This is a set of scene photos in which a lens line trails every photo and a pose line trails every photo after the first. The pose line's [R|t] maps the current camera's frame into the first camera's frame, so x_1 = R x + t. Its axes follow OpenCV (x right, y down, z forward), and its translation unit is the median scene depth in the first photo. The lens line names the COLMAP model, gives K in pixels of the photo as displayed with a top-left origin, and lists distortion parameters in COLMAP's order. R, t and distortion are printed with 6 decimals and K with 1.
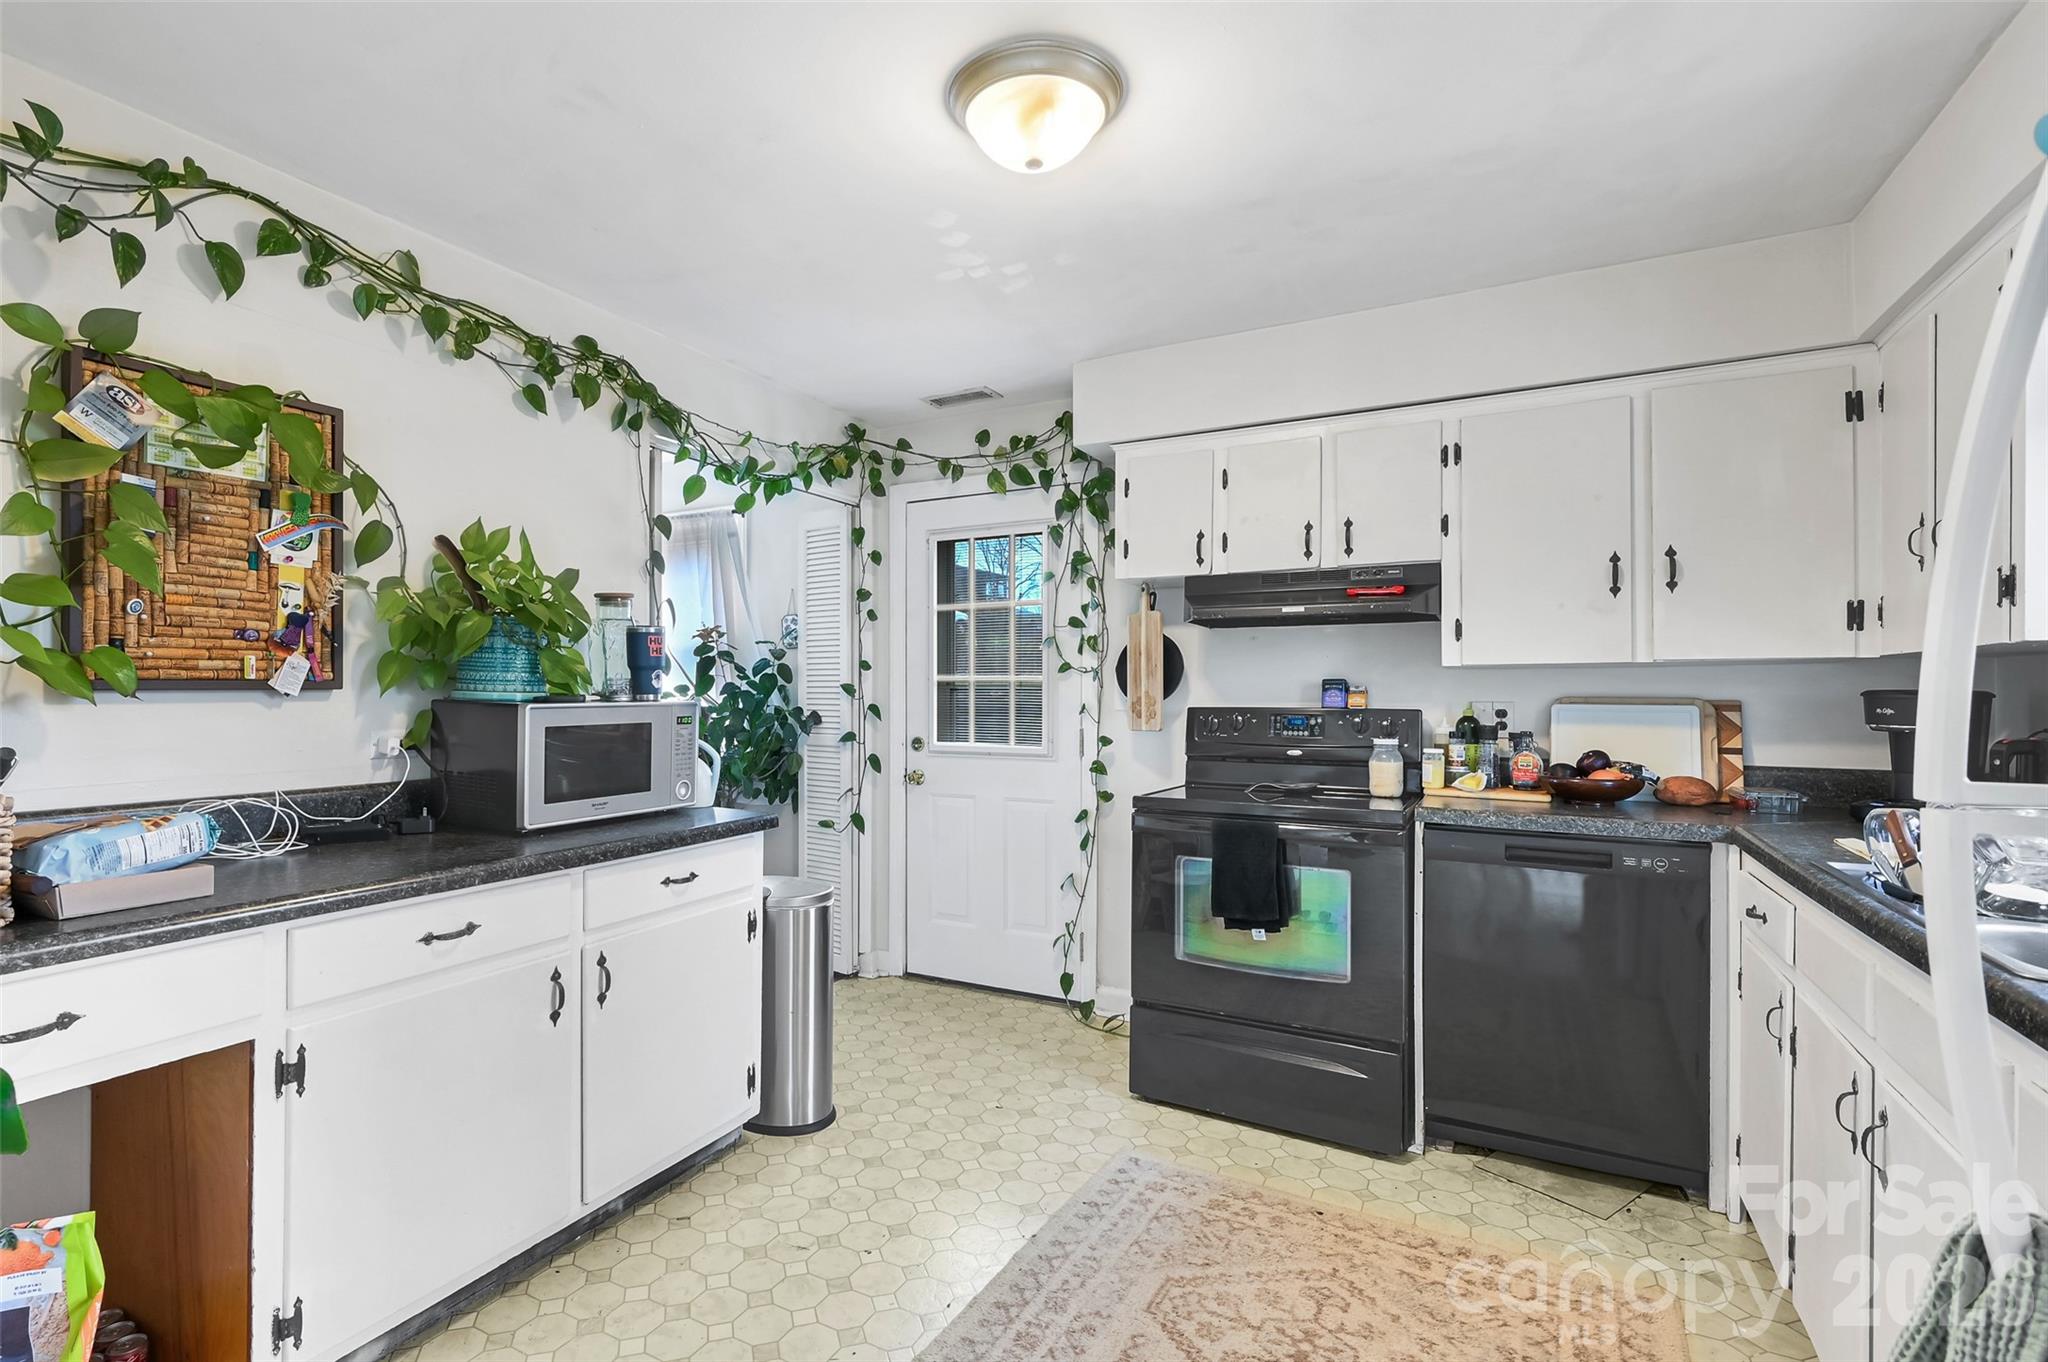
lens RADIAL K [[944.5, 0, 972.0], [0, 944.5, 695.0], [0, 0, 1]] dist [0.004817, 0.000483]
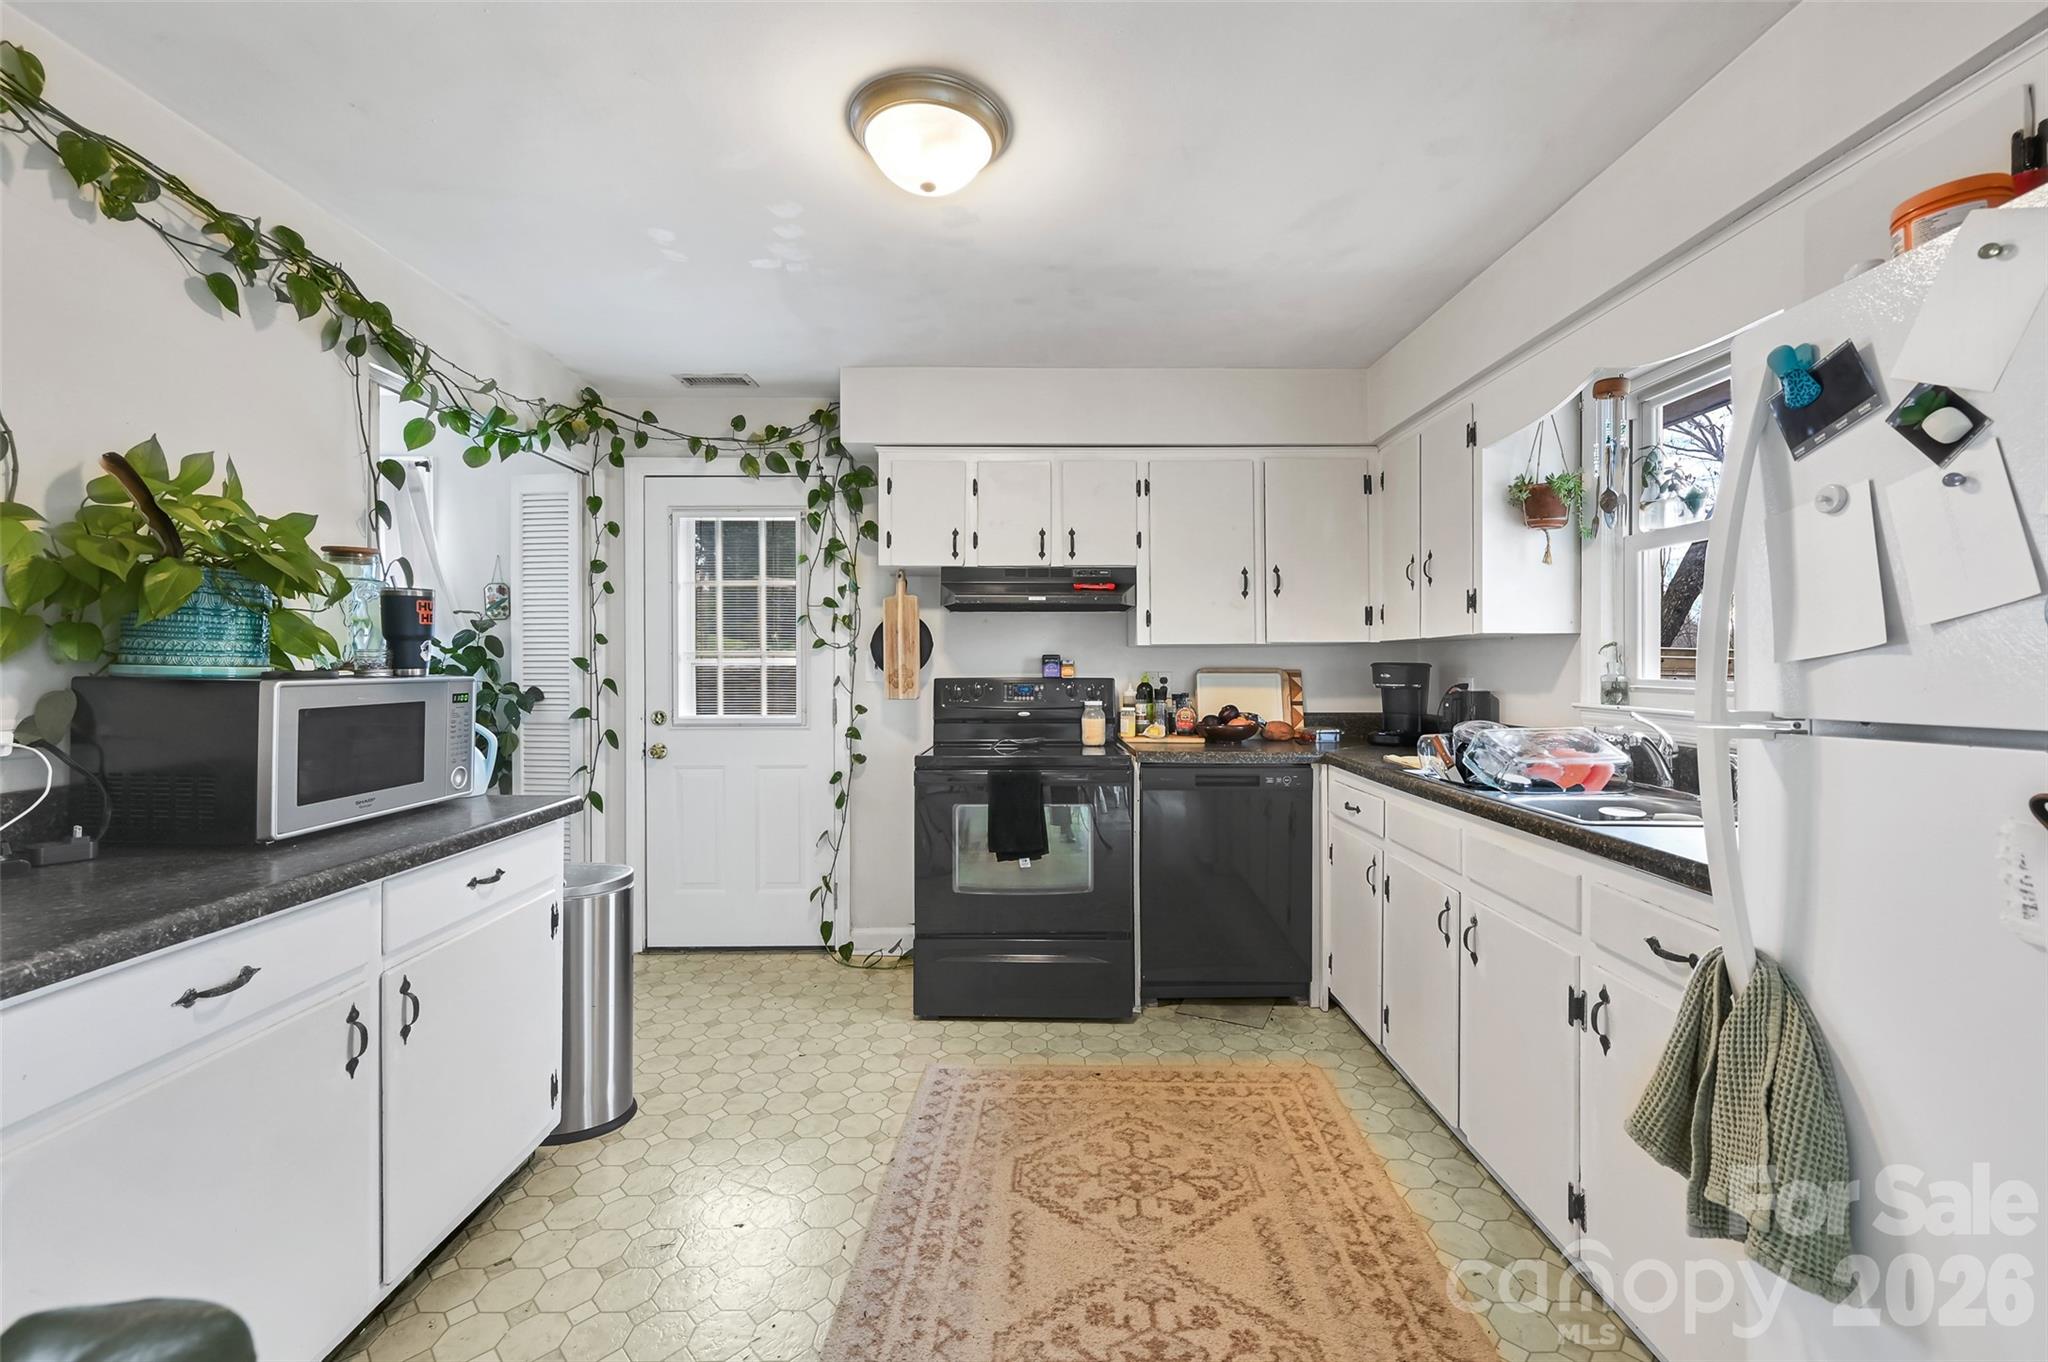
lens RADIAL K [[816.2, 0, 1029.3], [0, 816.2, 669.1], [0, 0, 1]] dist [0.008013, -0.000402]
pose [[0.869832, -0.004777, 0.493325, -0.213920], [0.004890, 0.999987, 0.001061, 0.001271], [-0.493324, 0.001490, 0.869845, 0.075809]]
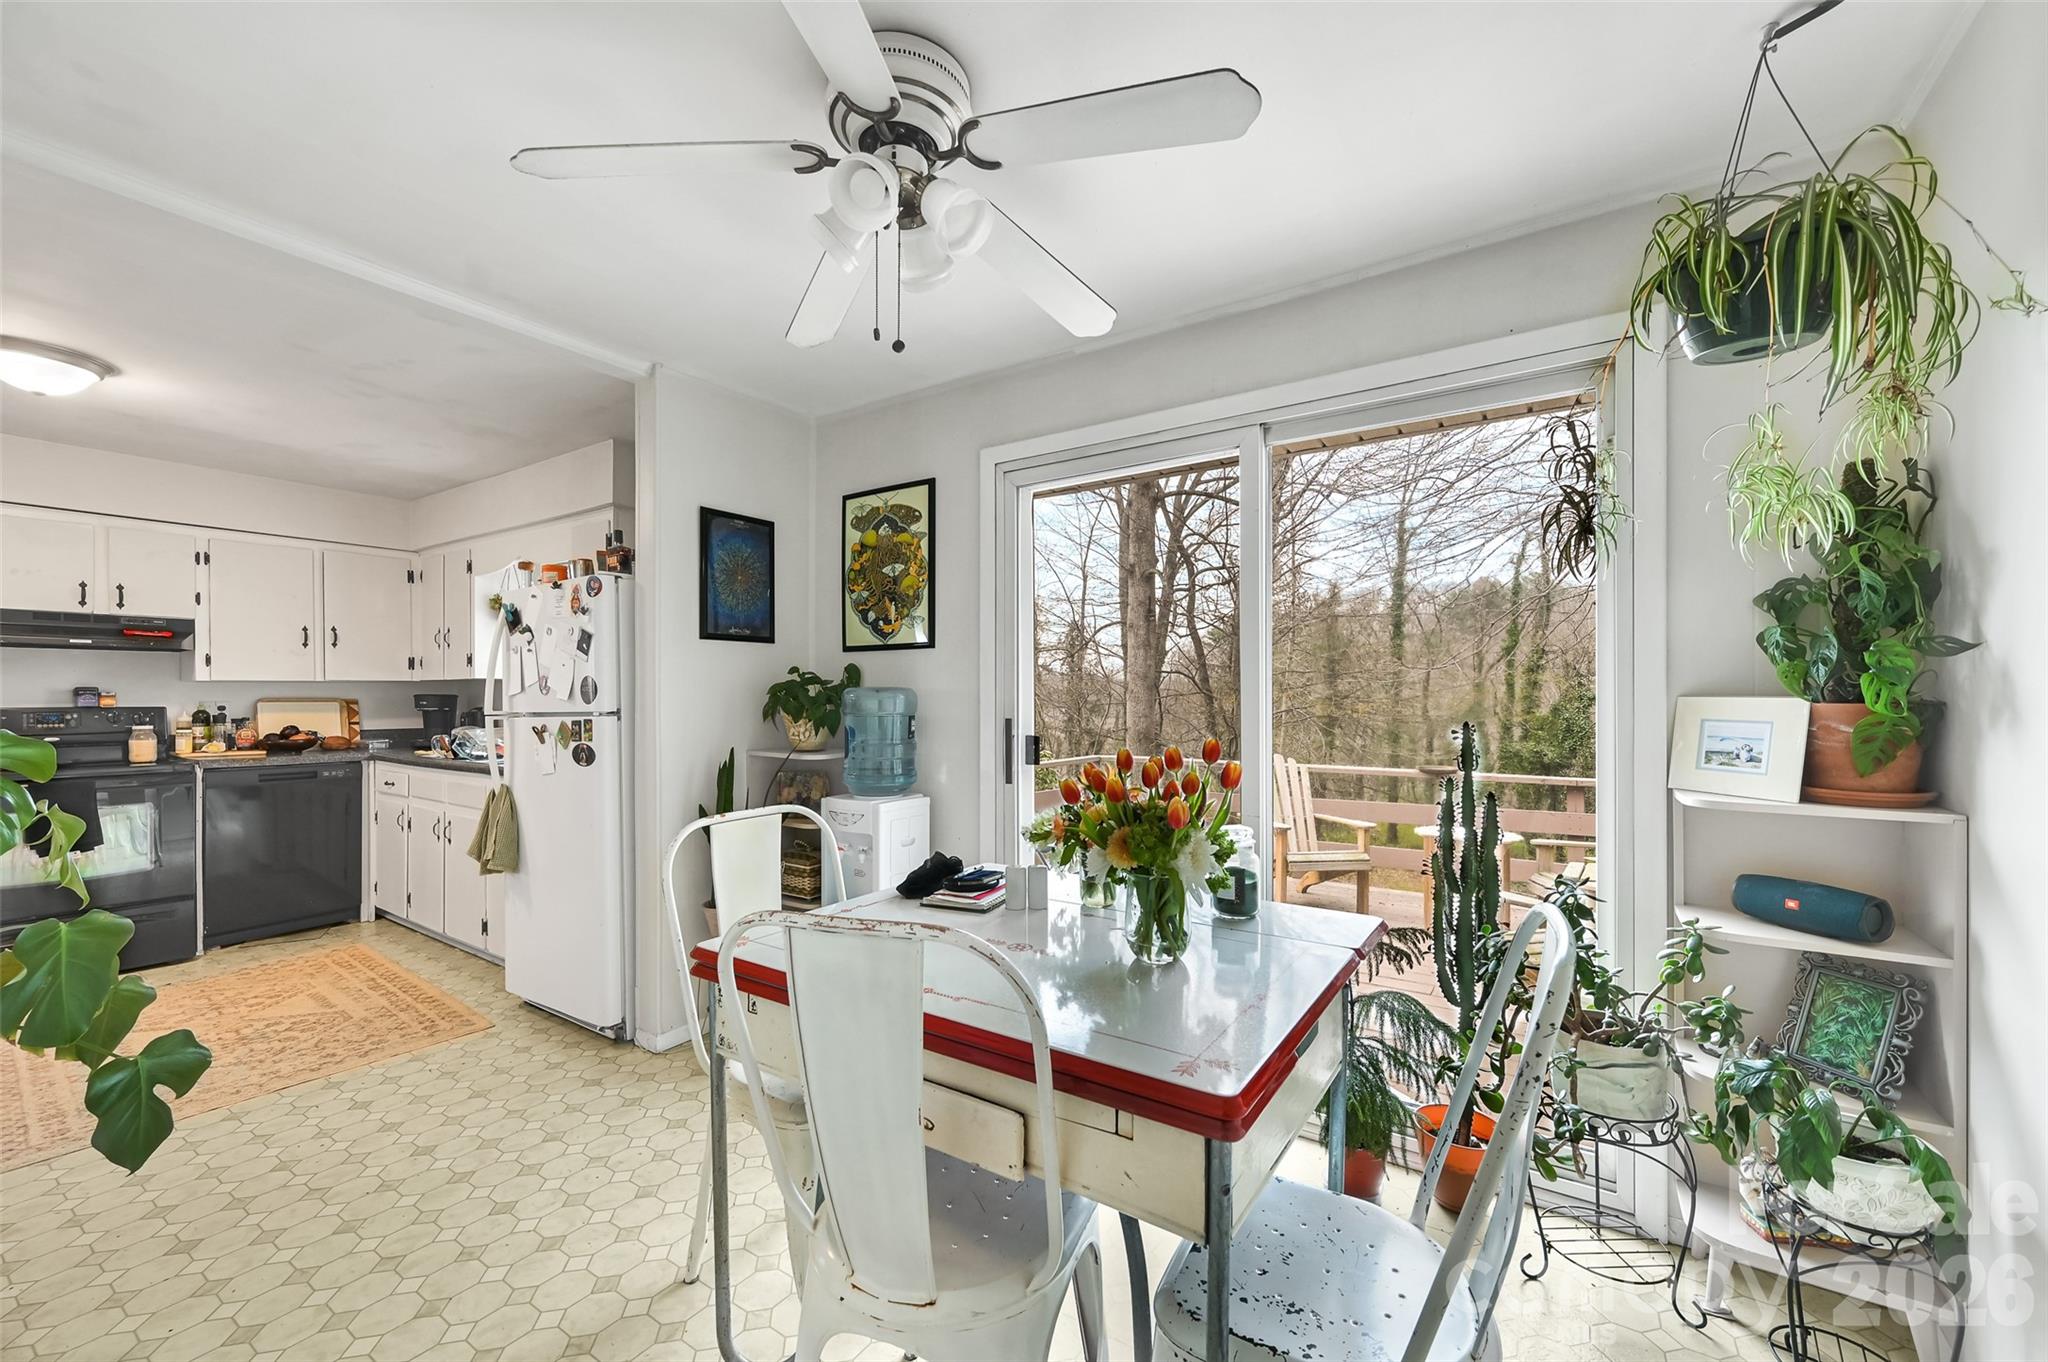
lens RADIAL K [[816.2, 0, 1024.5], [0, 816.2, 693.0], [0, 0, 1]] dist [0.008013, -0.000402]
pose [[0.084173, -0.001585, 0.996450, -0.897725], [0.005283, 0.999985, 0.001144, -0.002009], [-0.996437, 0.005168, 0.084180, -0.645745]]
